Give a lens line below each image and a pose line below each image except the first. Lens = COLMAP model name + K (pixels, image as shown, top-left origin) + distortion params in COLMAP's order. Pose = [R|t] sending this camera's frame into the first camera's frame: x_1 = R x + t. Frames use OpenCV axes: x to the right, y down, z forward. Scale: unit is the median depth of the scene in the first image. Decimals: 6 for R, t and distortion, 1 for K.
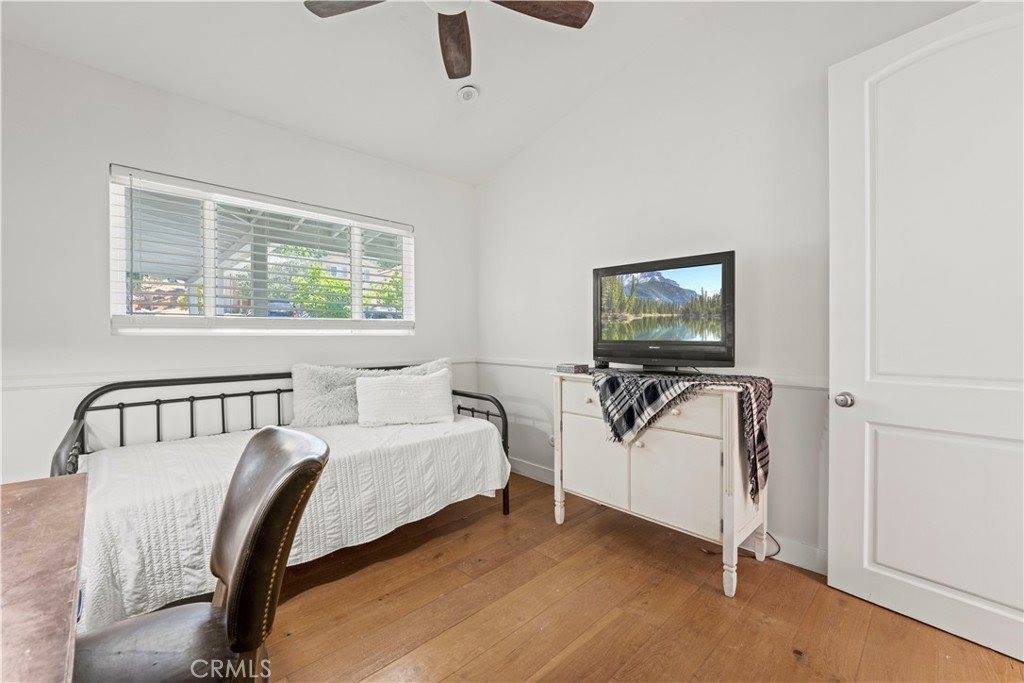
lens RADIAL K [[415.8, 0, 511.0], [0, 415.8, 342.1], [0, 0, 1]] dist [0.000970, -0.000938]
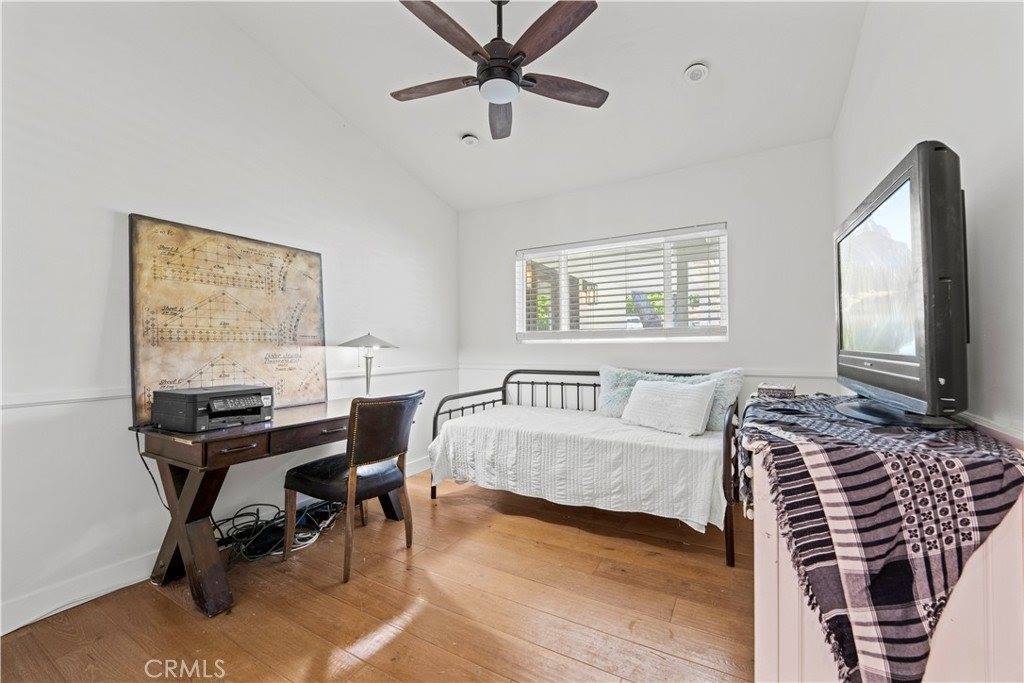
lens RADIAL K [[415.8, 0, 510.8], [0, 415.8, 340.9], [0, 0, 1]] dist [0.000970, -0.000938]
pose [[0.277848, -0.008699, -0.960586, 0.765871], [-0.006538, 0.999919, -0.010946, -0.008008], [0.960603, 0.009321, 0.277769, 0.442644]]
